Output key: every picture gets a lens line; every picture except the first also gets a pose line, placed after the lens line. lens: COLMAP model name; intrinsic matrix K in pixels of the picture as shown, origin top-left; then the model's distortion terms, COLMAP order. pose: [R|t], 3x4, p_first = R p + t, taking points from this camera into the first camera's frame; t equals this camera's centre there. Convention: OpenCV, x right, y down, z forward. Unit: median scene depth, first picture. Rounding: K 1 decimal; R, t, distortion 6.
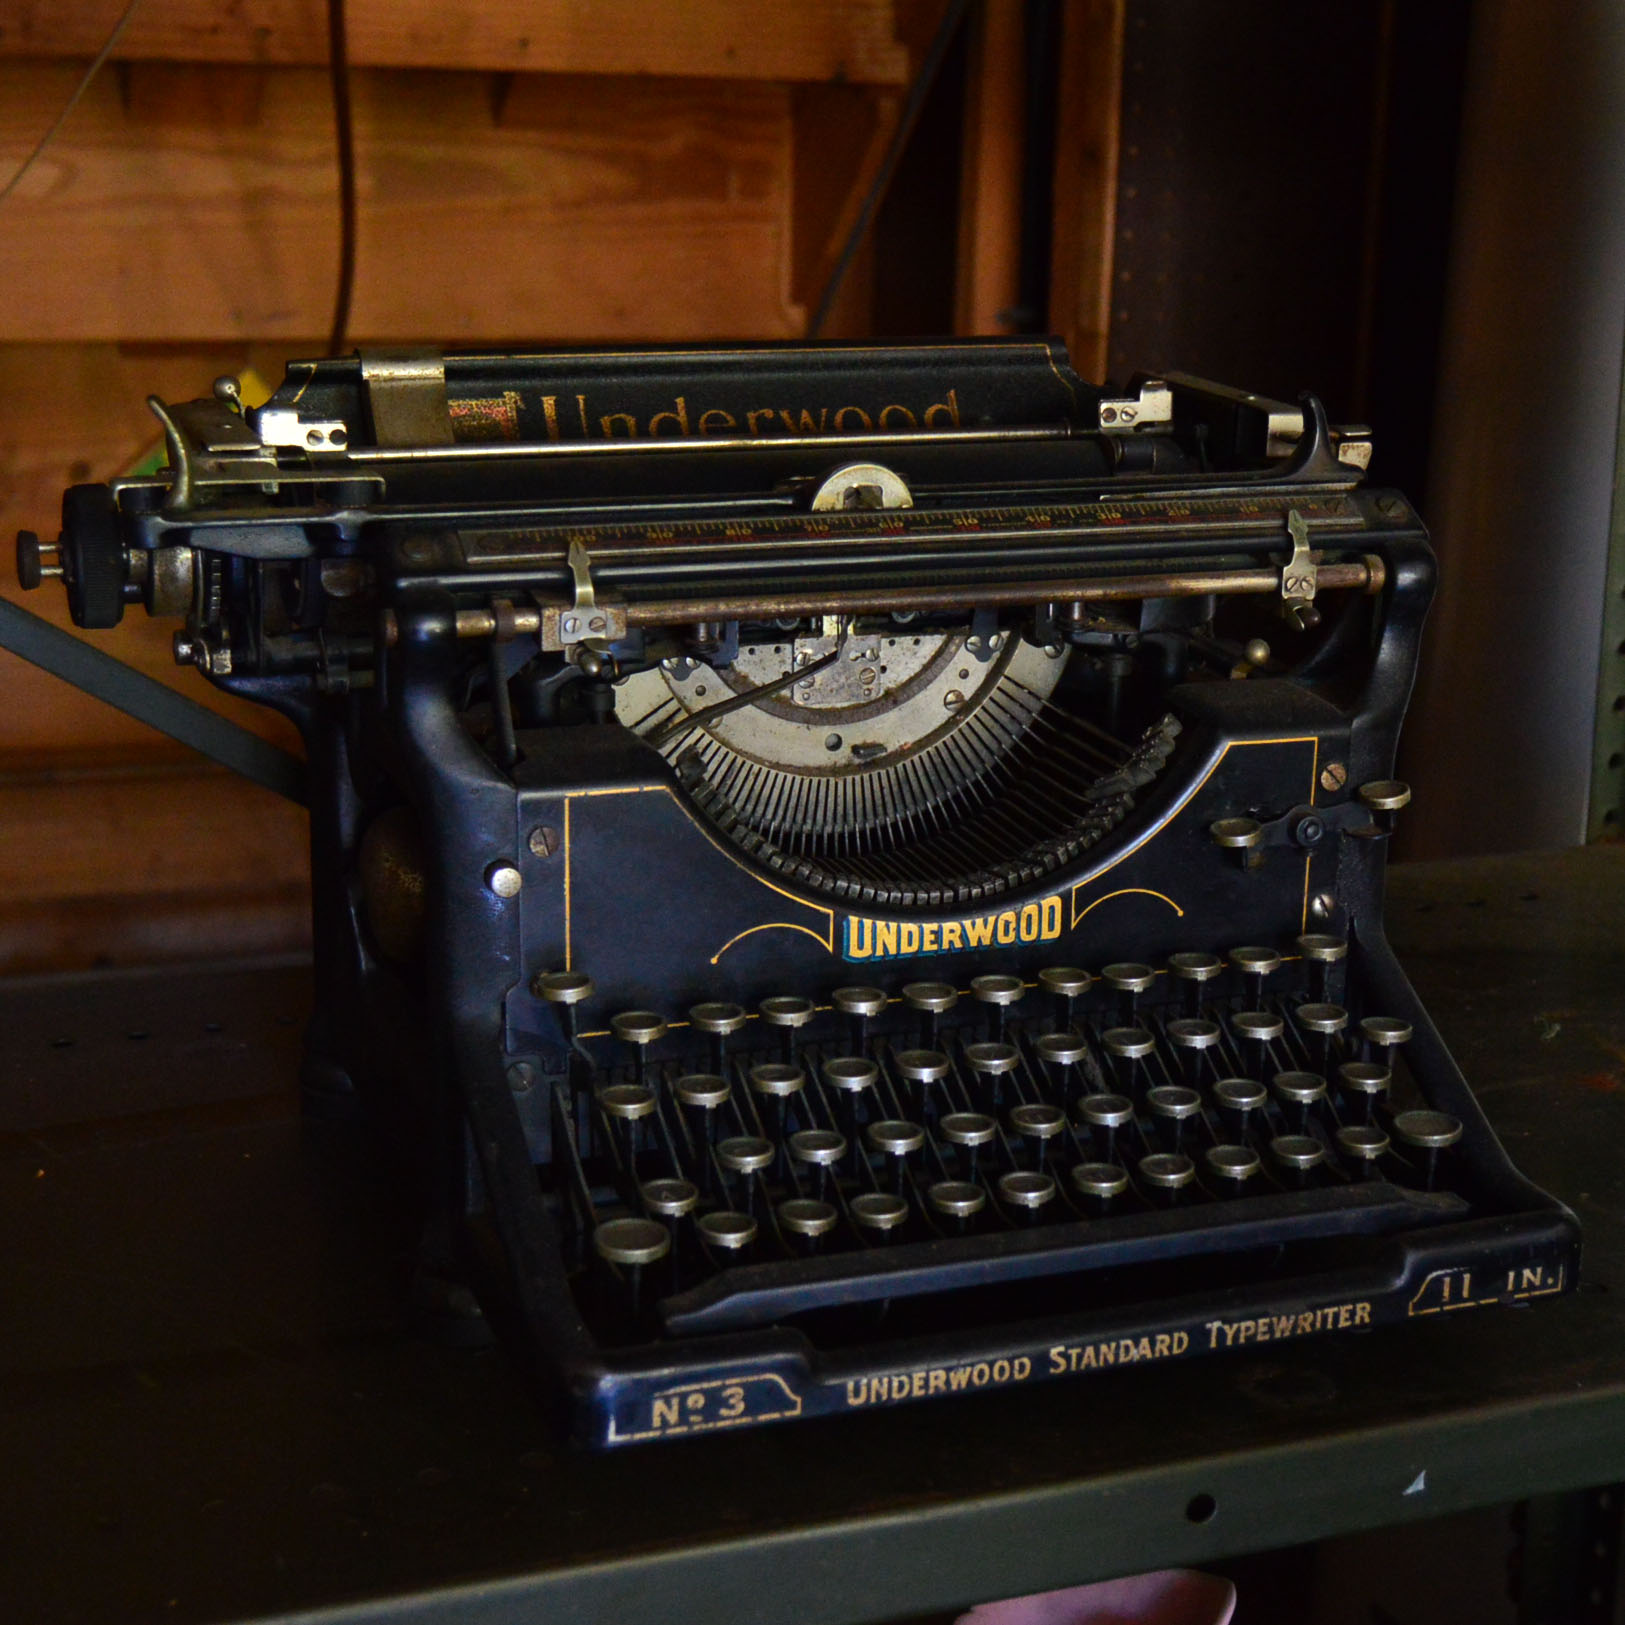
lens RADIAL K [[2995.6, 0, 922.6], [0, 2995.6, 844.3], [0, 0, 1]] dist [-0.058473, -0.038700]
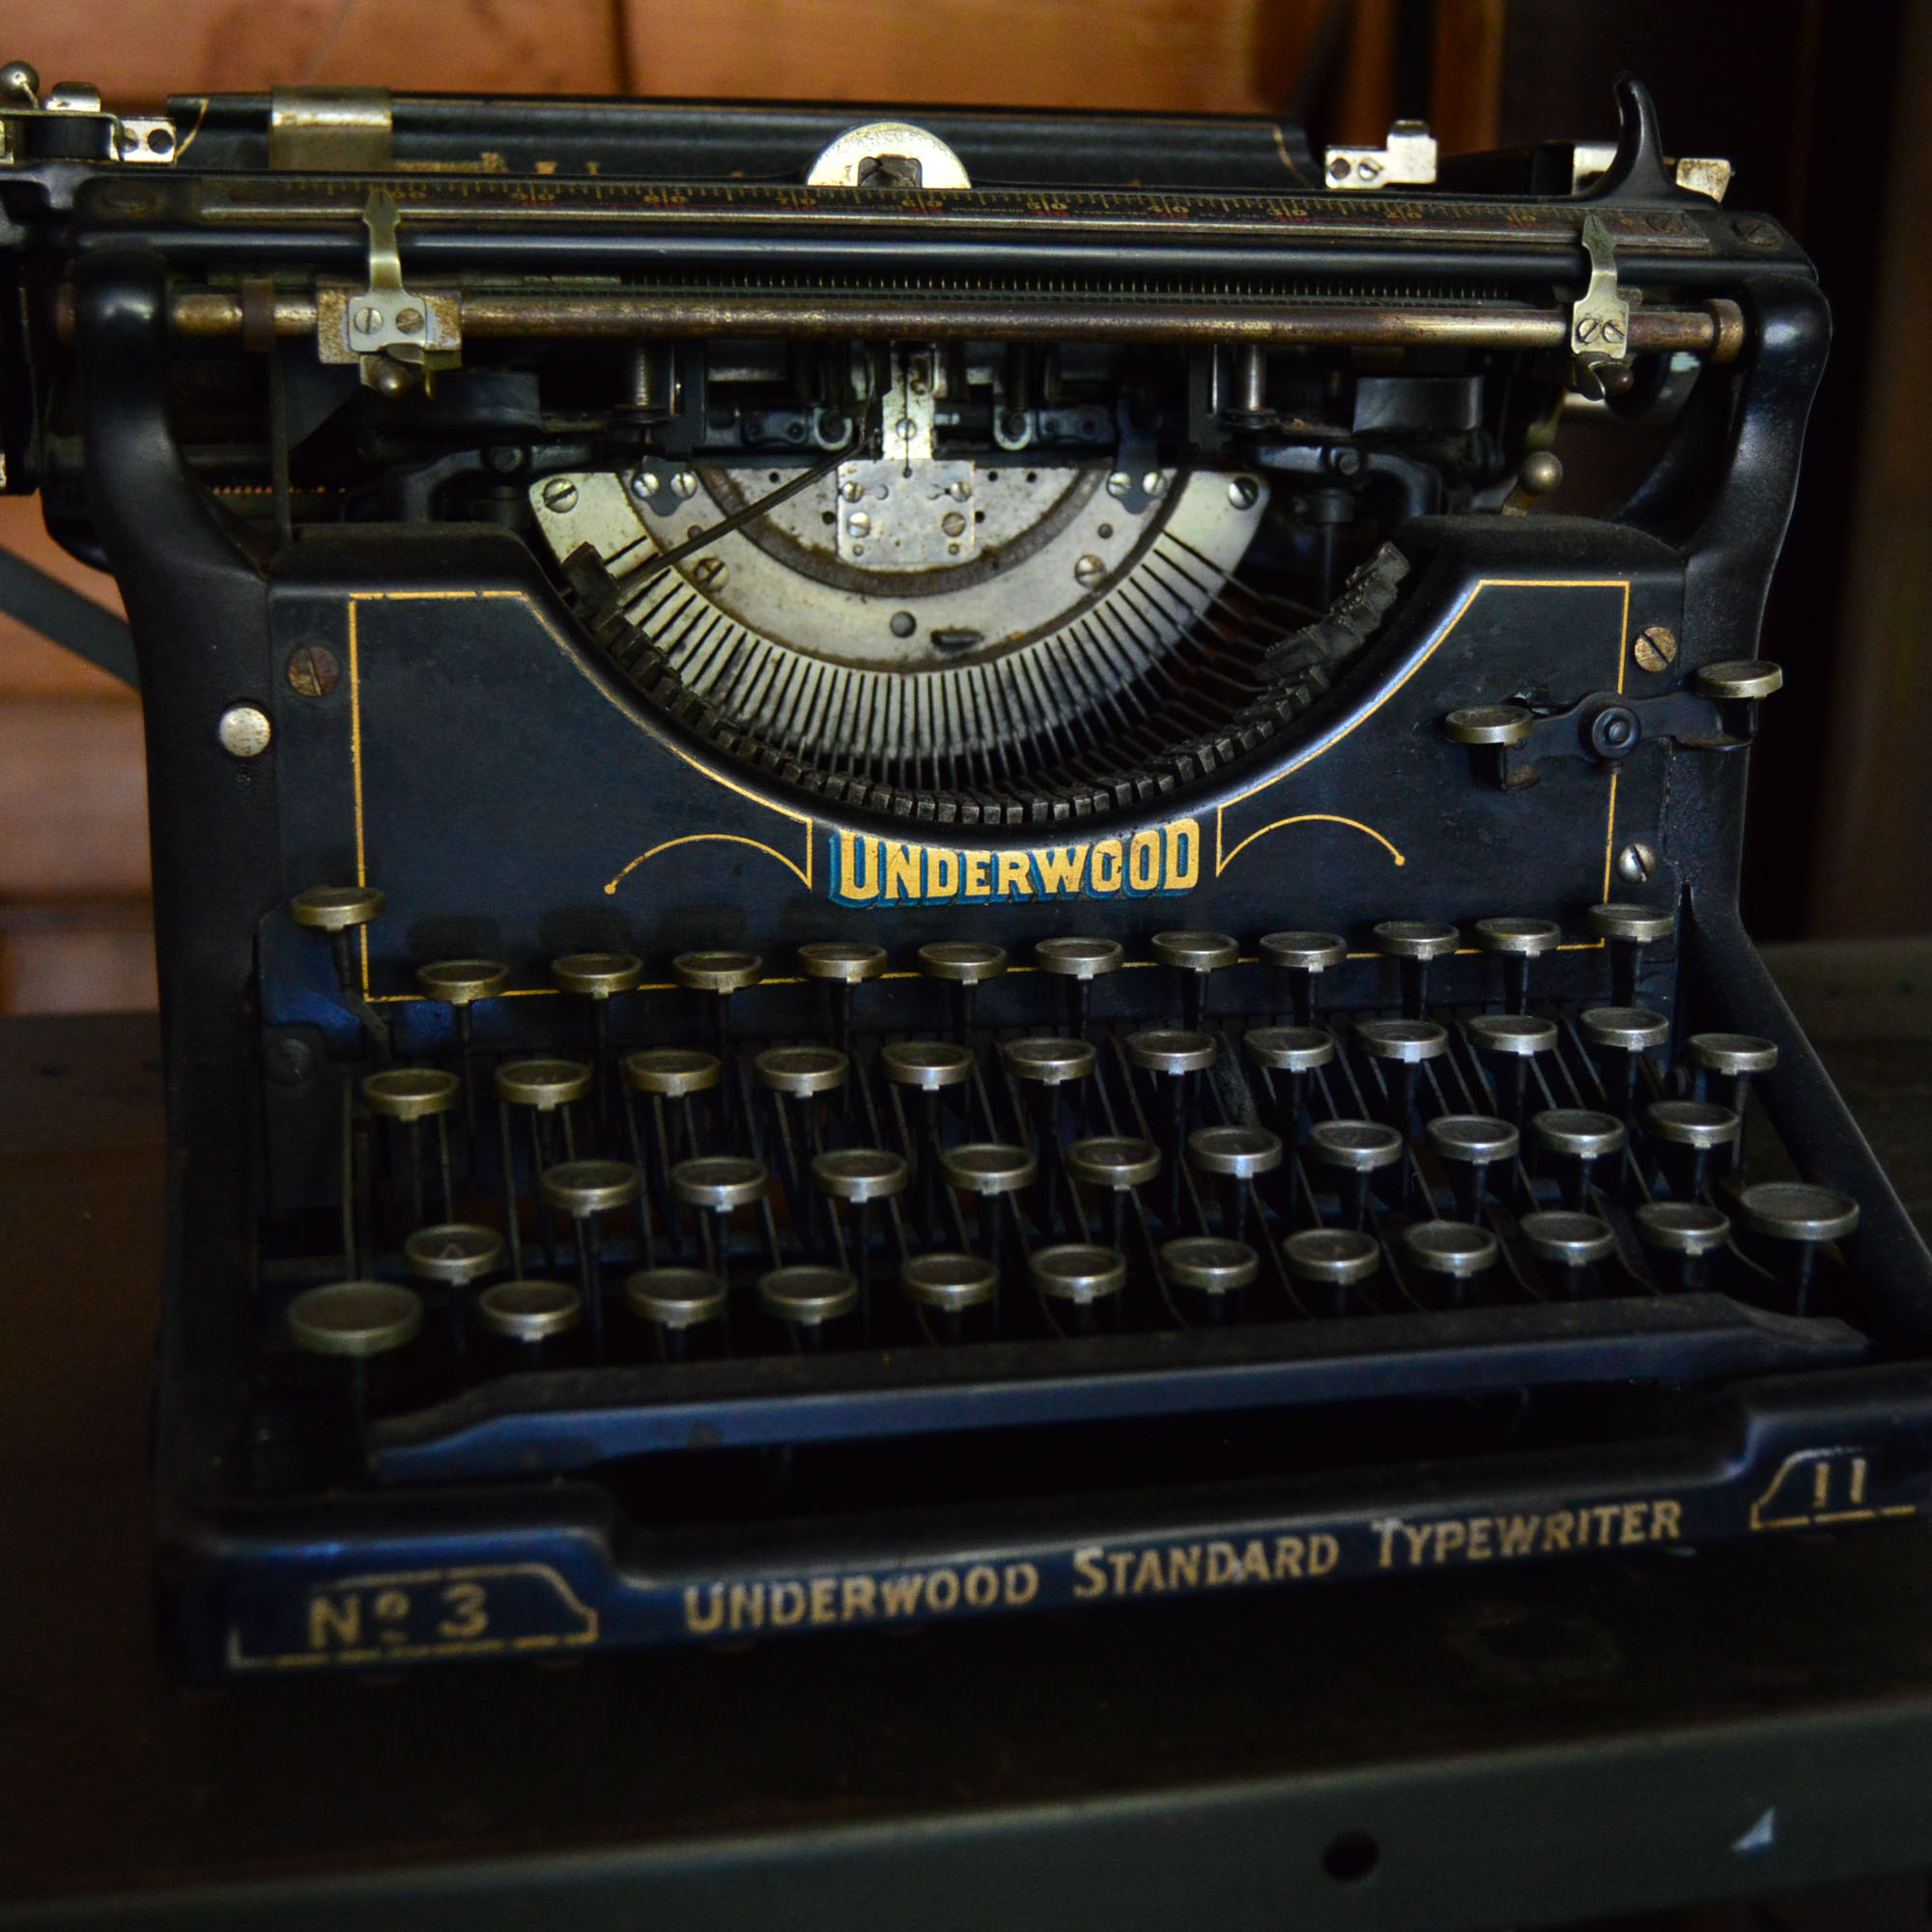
lens RADIAL K [[2734.2, 0, 944.2], [0, 2734.2, 936.3], [0, 0, 1]] dist [-0.097003, 0.074824]
pose [[0.986617, 0.023243, -0.161390, 0.089597], [-0.032089, 0.998109, -0.052423, 0.075756], [0.159866, 0.056900, 0.985497, 0.454407]]
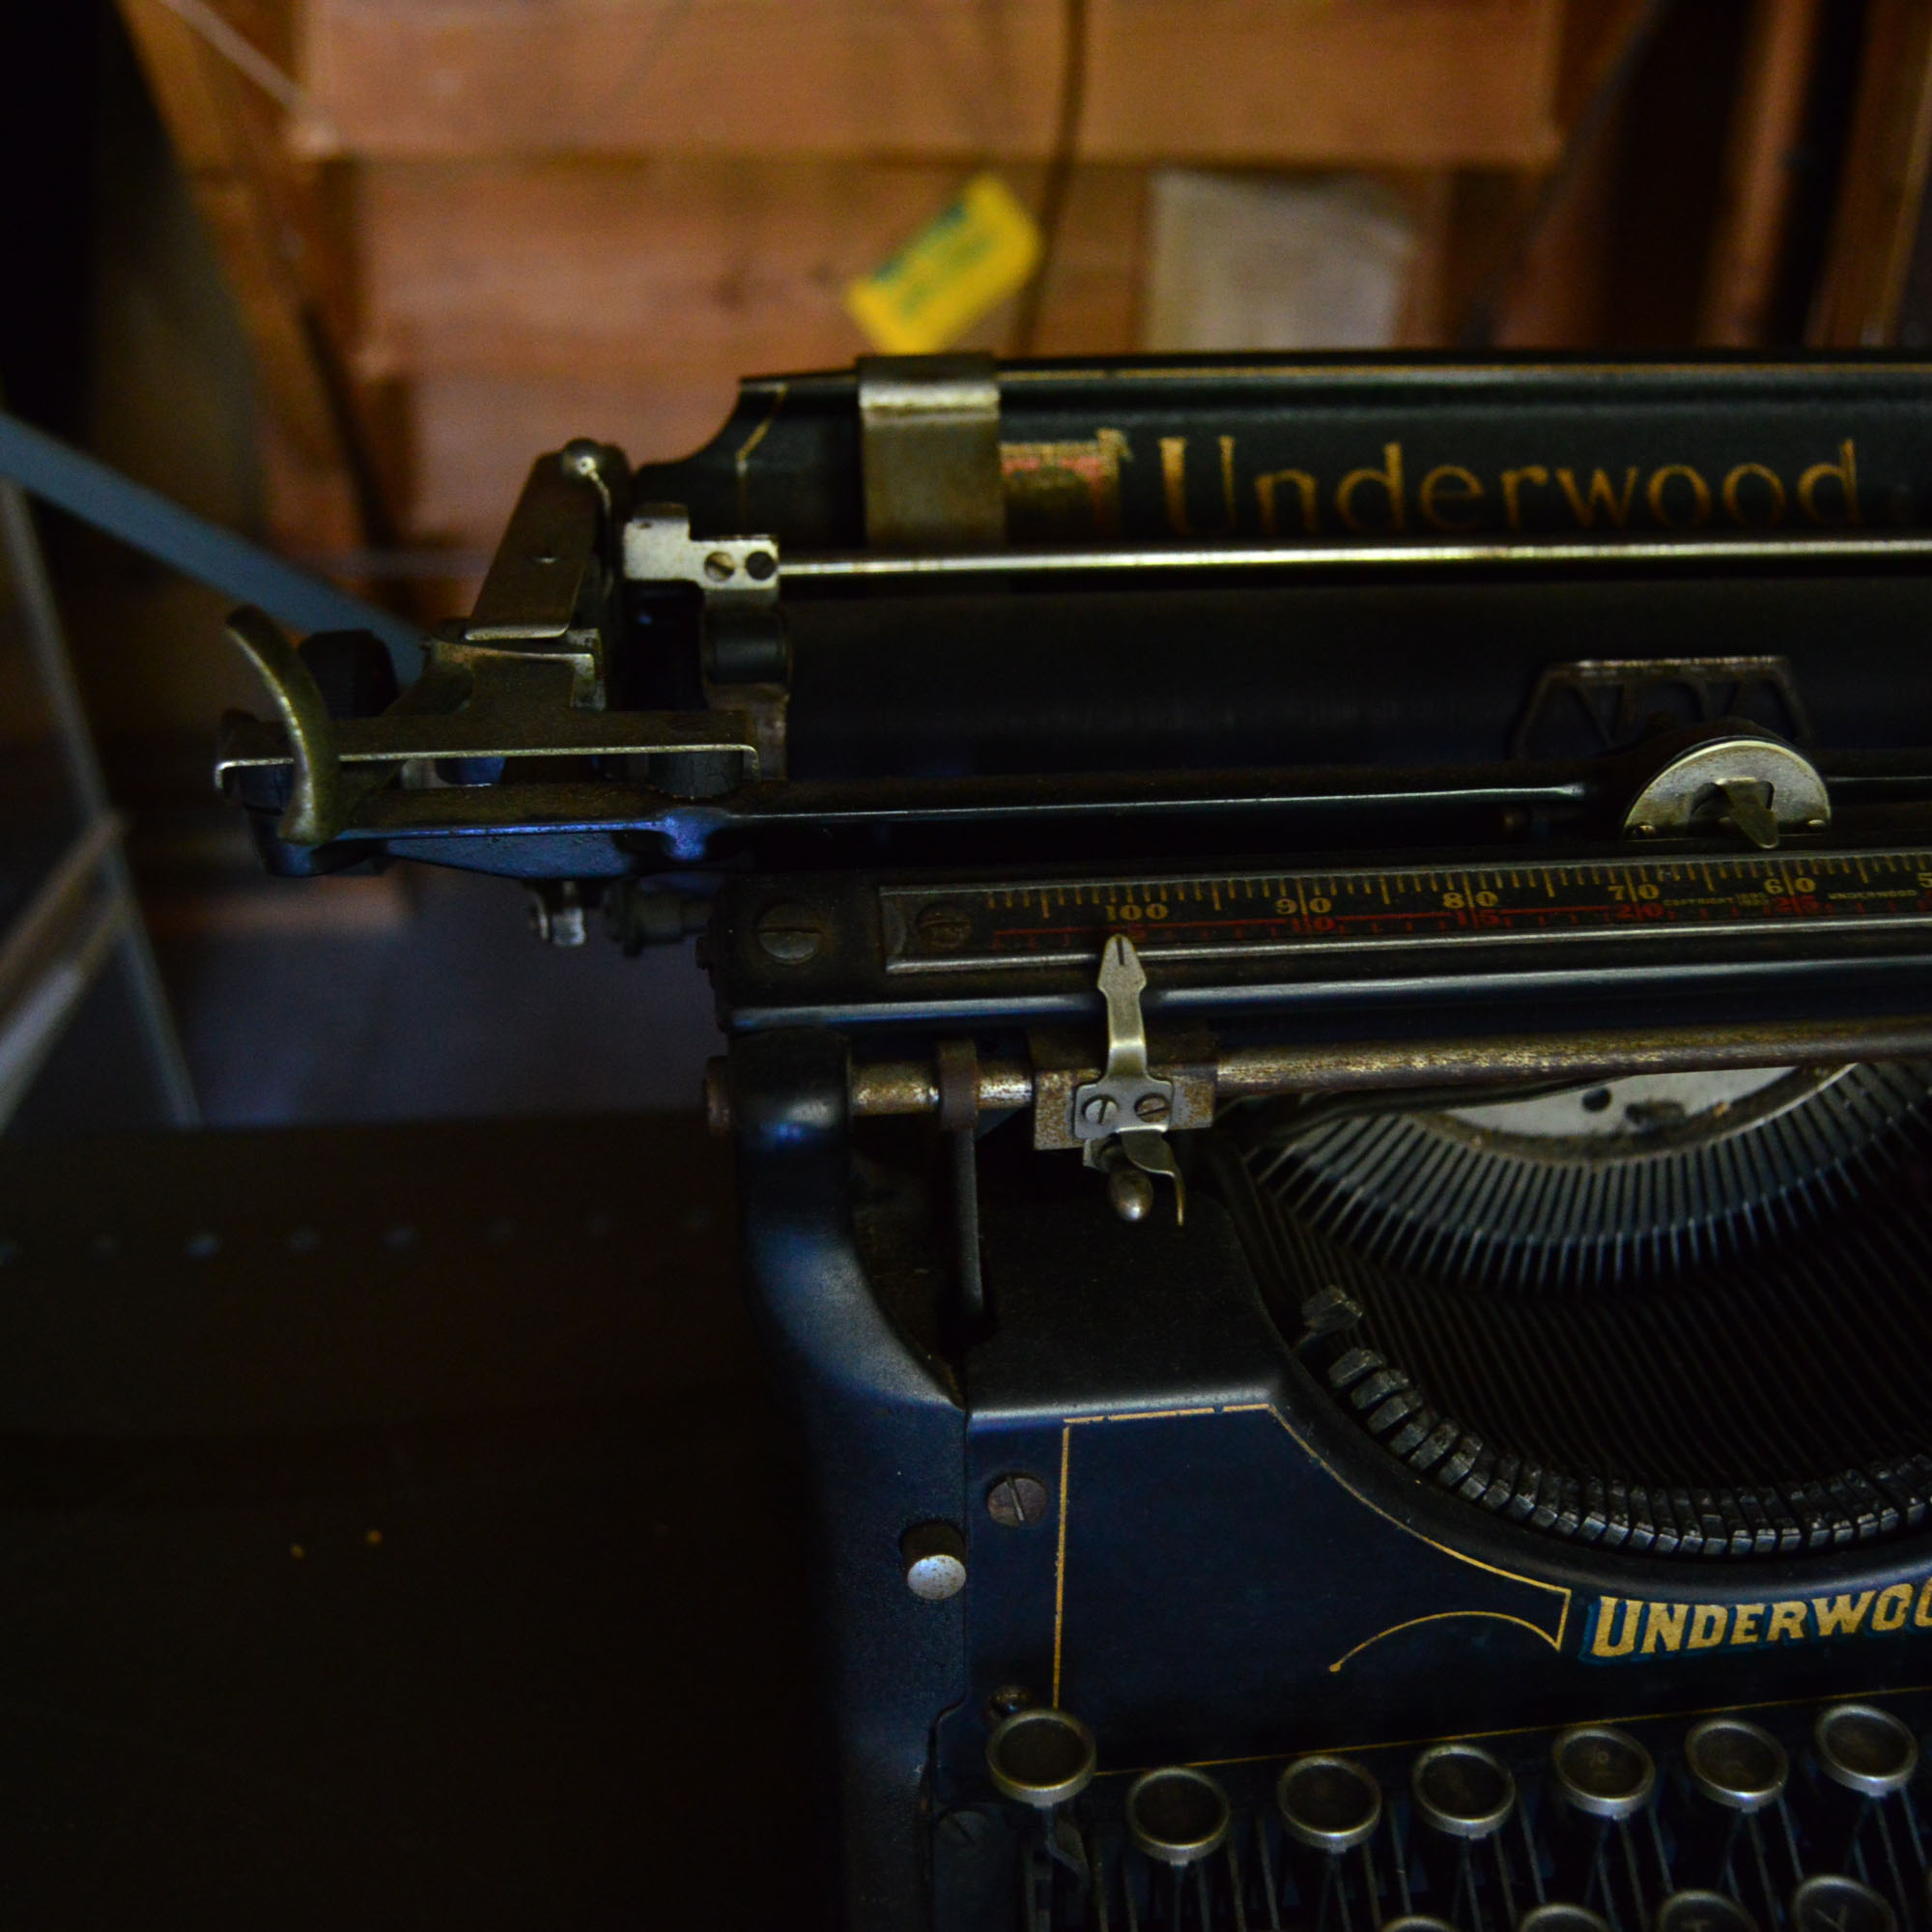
lens RADIAL K [[2277.7, 0, 966.0], [0, 2277.7, 966.0], [0, 0, 1]] dist [-0.103044, 0.012137]
pose [[0.963104, 0.111112, -0.245123, -0.048505], [-0.058560, 0.975493, 0.212094, -0.164121], [0.262682, -0.189914, 0.946008, 0.625464]]
